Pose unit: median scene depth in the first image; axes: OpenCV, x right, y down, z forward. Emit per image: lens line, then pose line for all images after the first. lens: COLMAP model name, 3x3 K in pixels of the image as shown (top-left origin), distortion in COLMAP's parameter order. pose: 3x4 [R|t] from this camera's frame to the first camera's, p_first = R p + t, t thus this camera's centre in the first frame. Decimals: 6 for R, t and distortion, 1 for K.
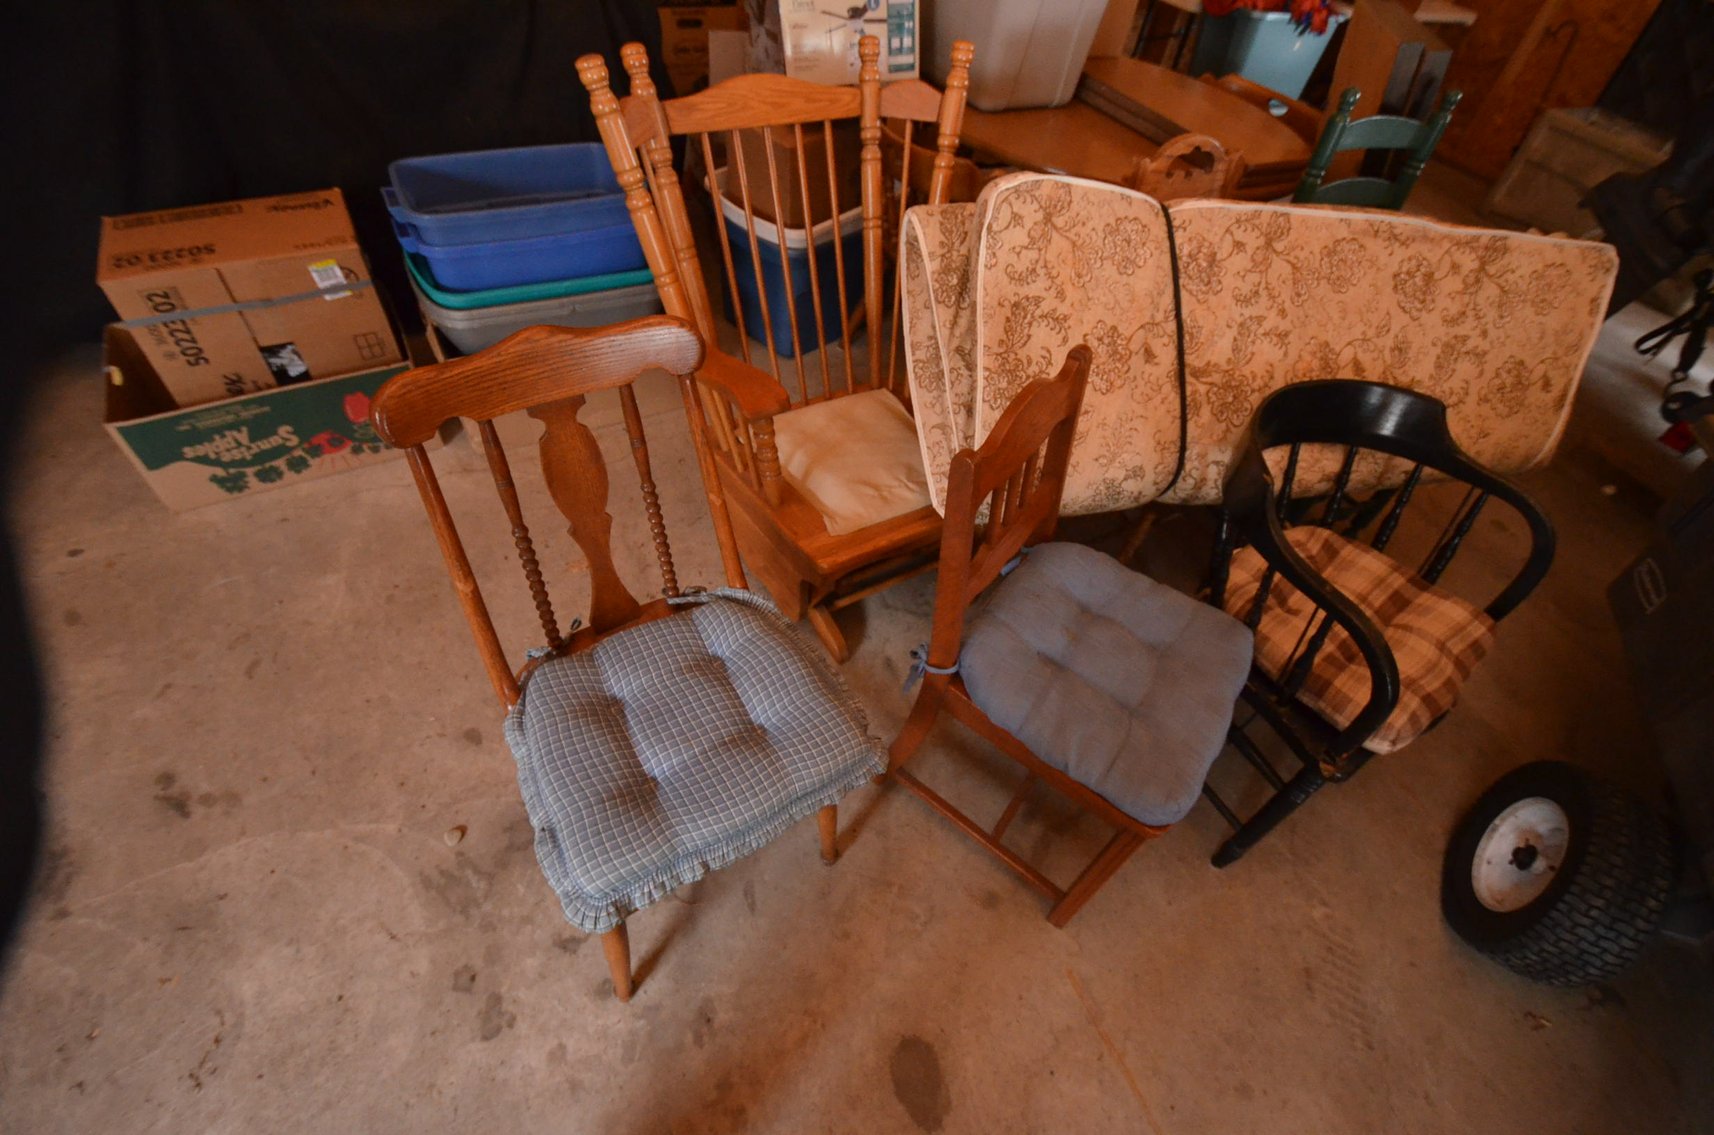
lens RADIAL K [[741.5, 0, 857.0], [0, 741.5, 567.5], [0, 0, 1]] dist [0.001062, -0.021578]
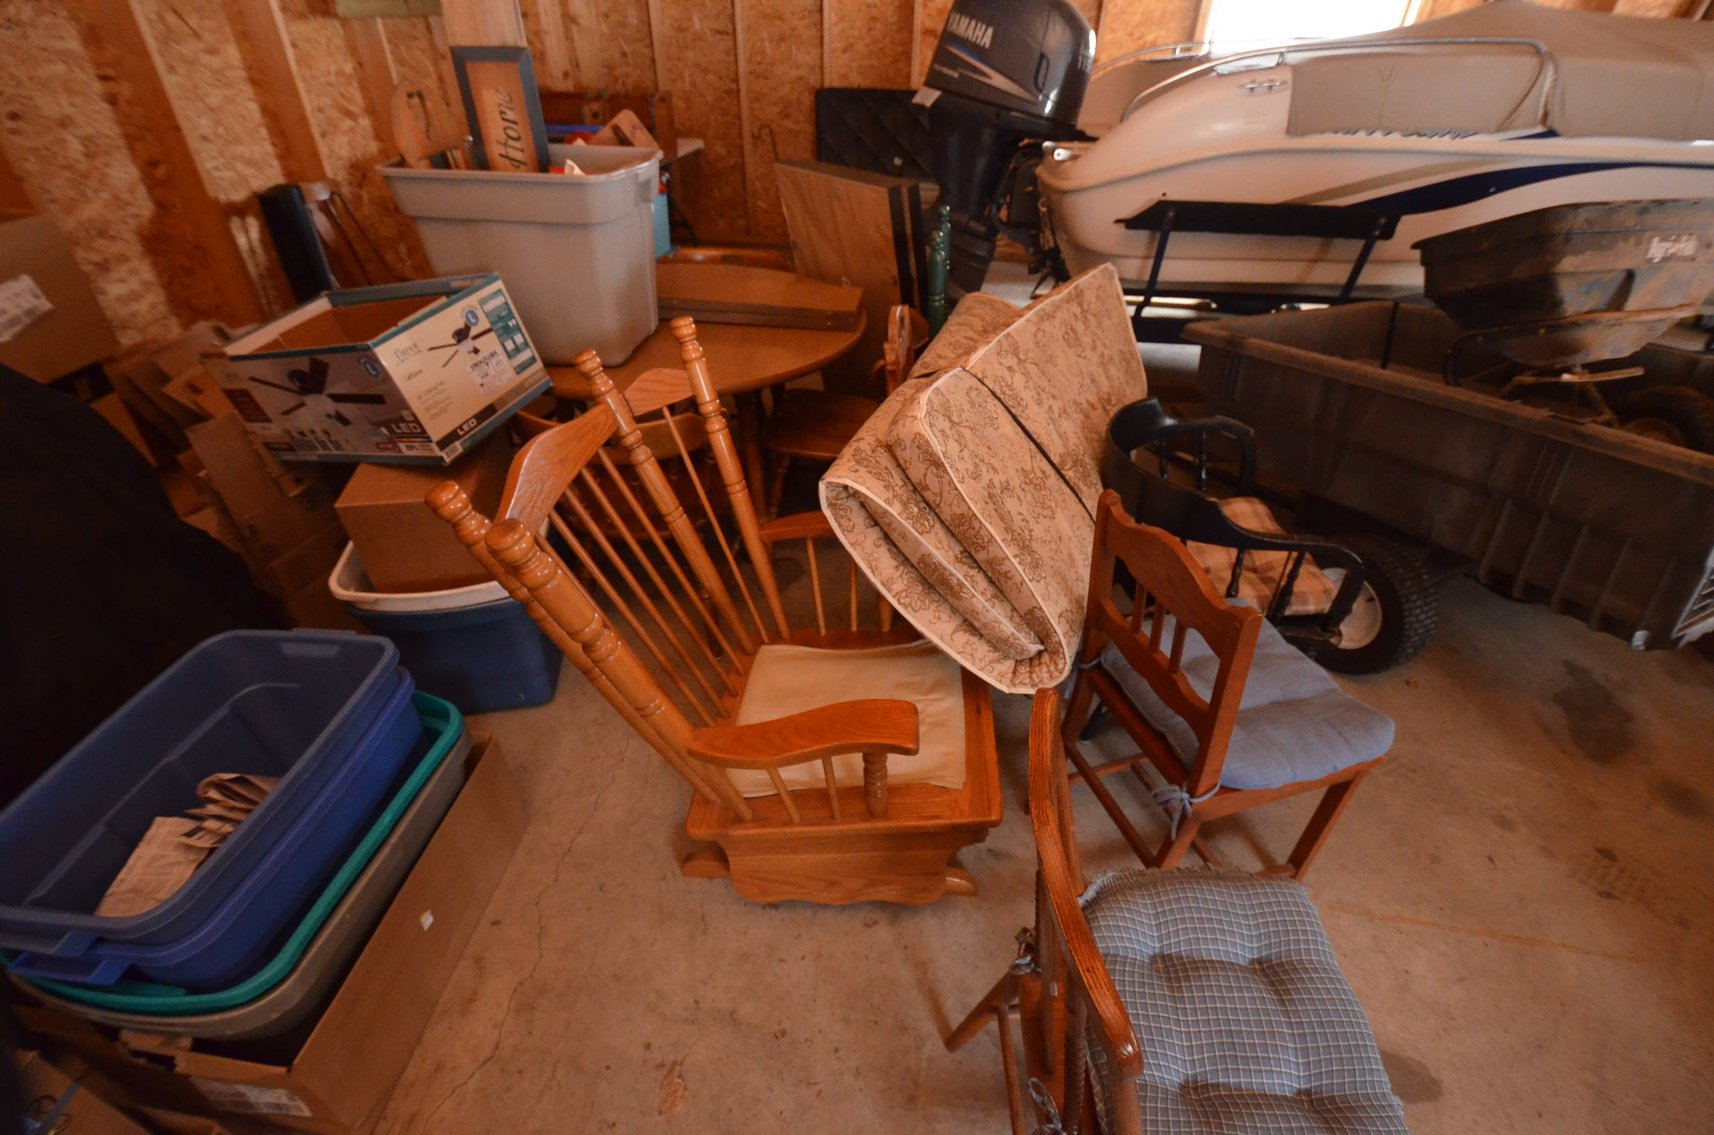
lens RADIAL K [[741.5, 0, 857.0], [0, 741.5, 567.5], [0, 0, 1]] dist [0.001062, -0.021578]
pose [[0.580775, -0.560072, 0.590779, -0.451366], [0.645657, 0.758911, 0.084741, -0.373792], [-0.495809, 0.332225, 0.802371, 0.201001]]
